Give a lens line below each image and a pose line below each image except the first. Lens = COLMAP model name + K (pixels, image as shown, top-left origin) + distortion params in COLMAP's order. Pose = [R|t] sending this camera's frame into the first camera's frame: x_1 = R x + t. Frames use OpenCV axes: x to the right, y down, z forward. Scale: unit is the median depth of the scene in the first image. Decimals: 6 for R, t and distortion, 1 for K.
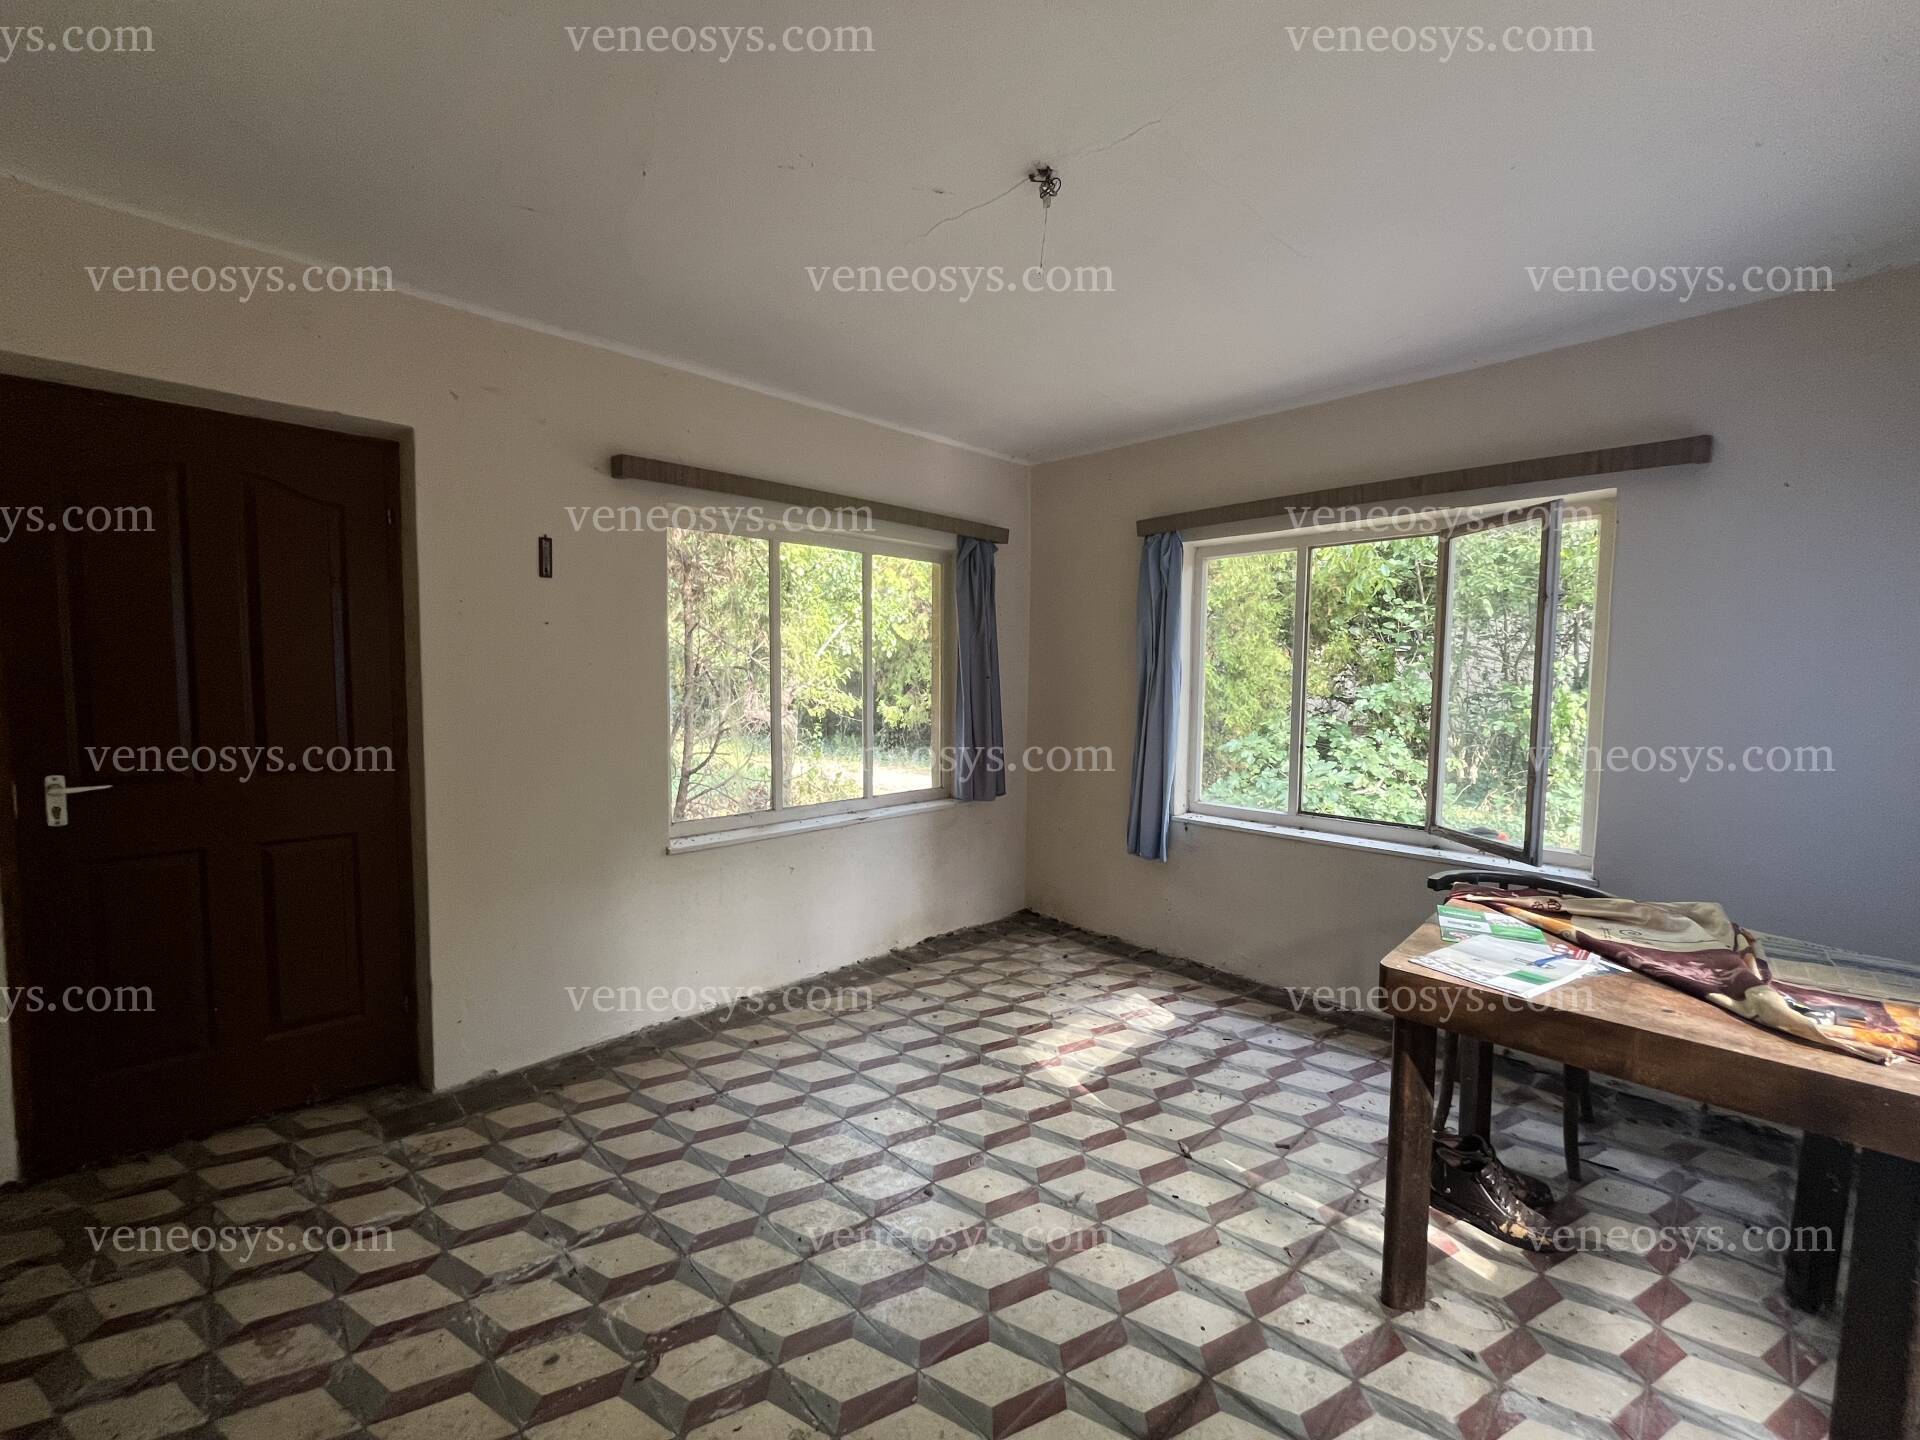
lens RADIAL K [[780.4, 0, 956.1], [0, 780.4, 716.3], [0, 0, 1]] dist [-0.003268, 0.000415]
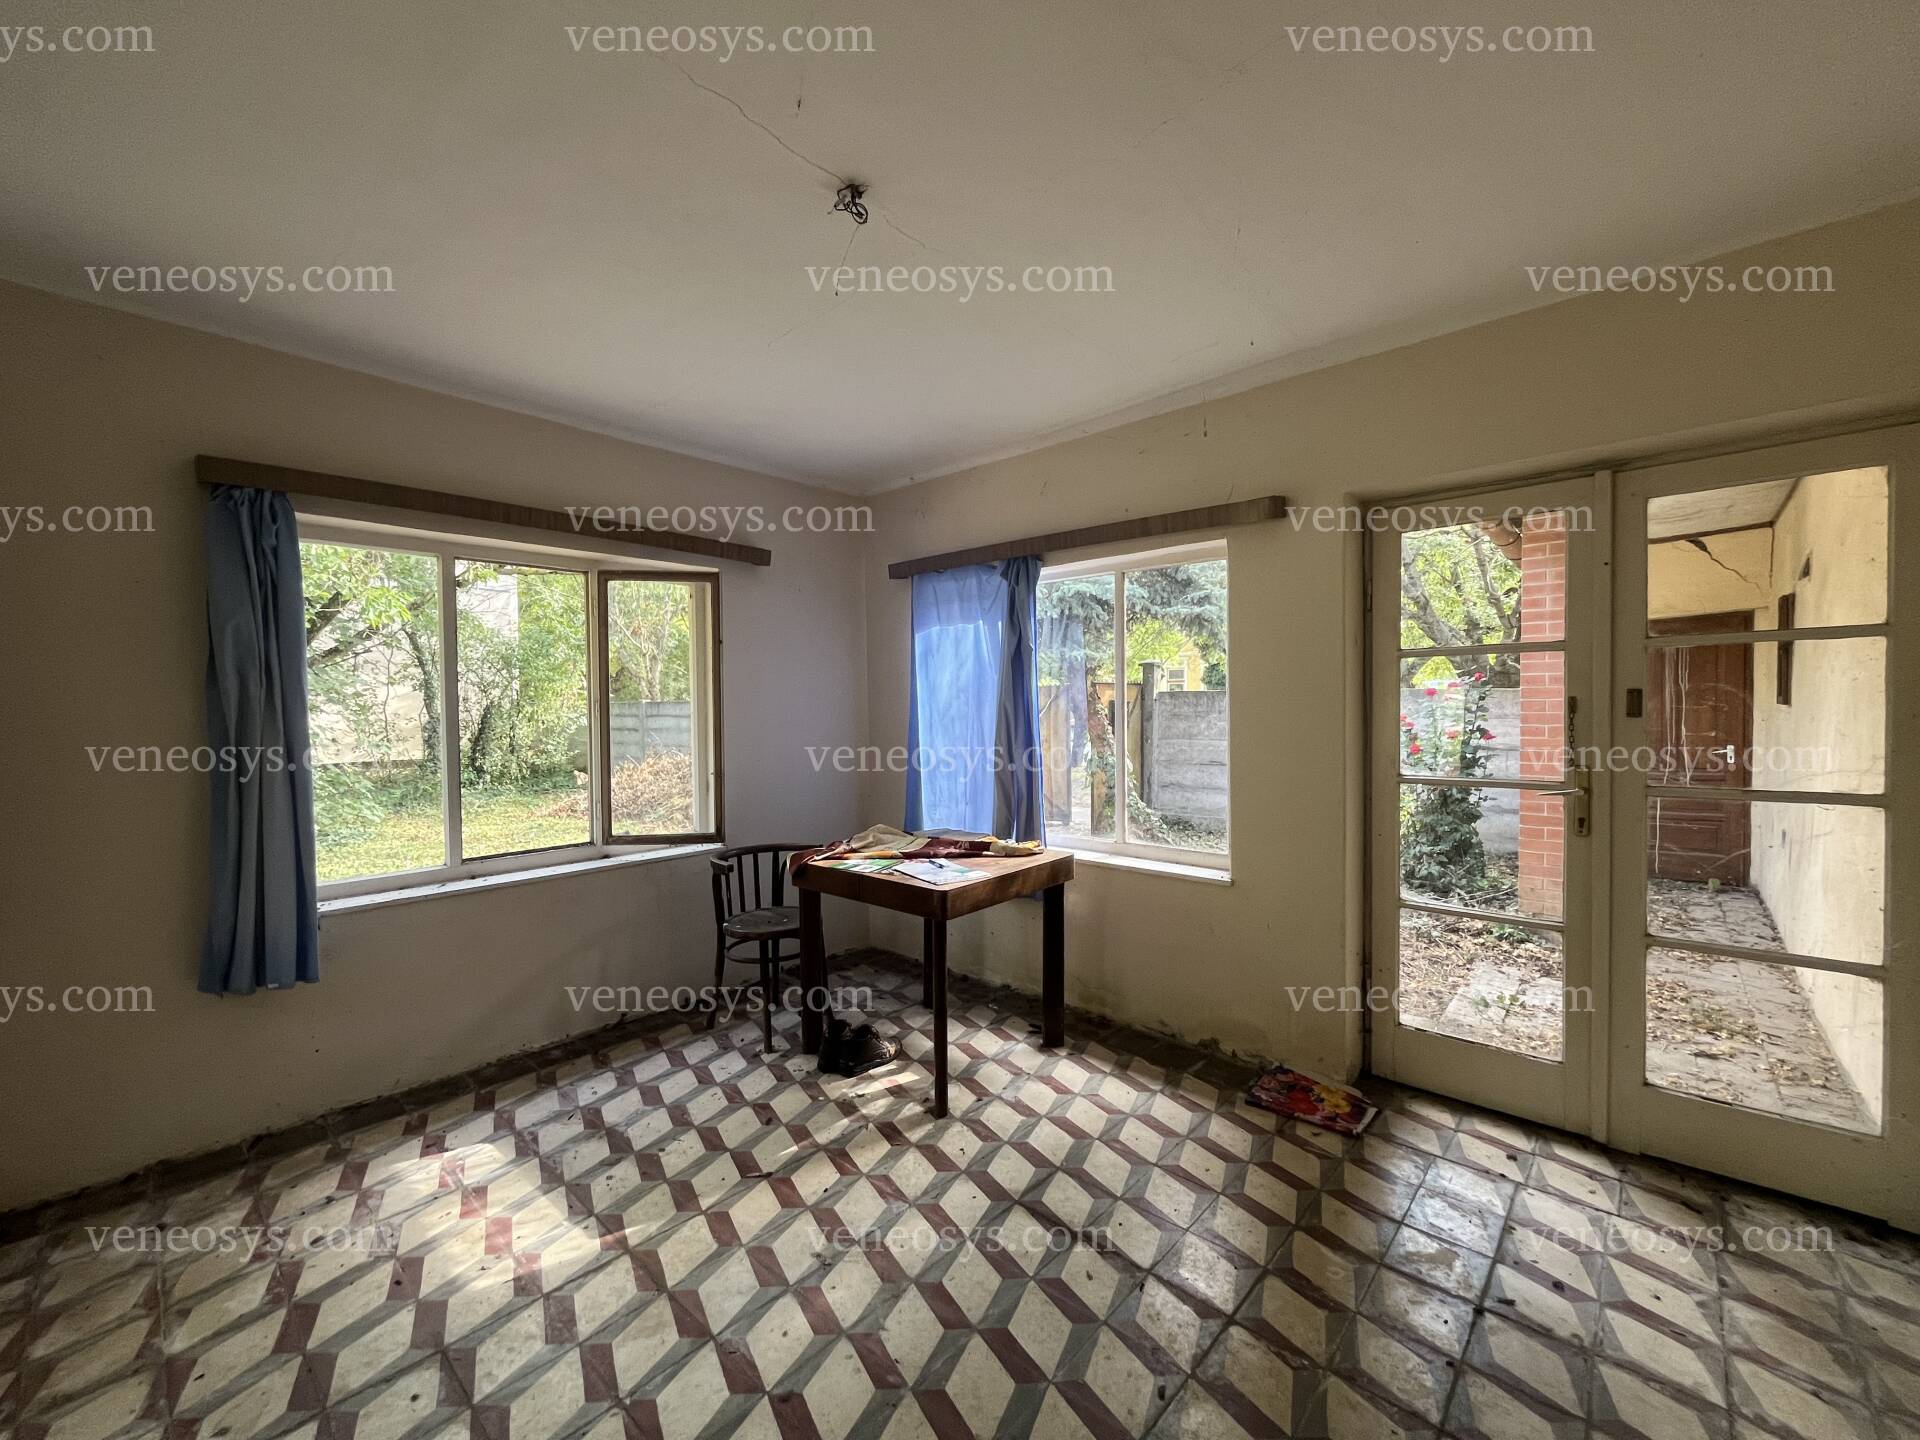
lens RADIAL K [[780.4, 0, 956.1], [0, 780.4, 716.3], [0, 0, 1]] dist [-0.003268, 0.000415]
pose [[-0.056591, -0.032338, 0.997874, -0.568869], [0.060521, 0.997526, 0.035759, -0.045219], [-0.996561, 0.062416, -0.054494, 0.613653]]
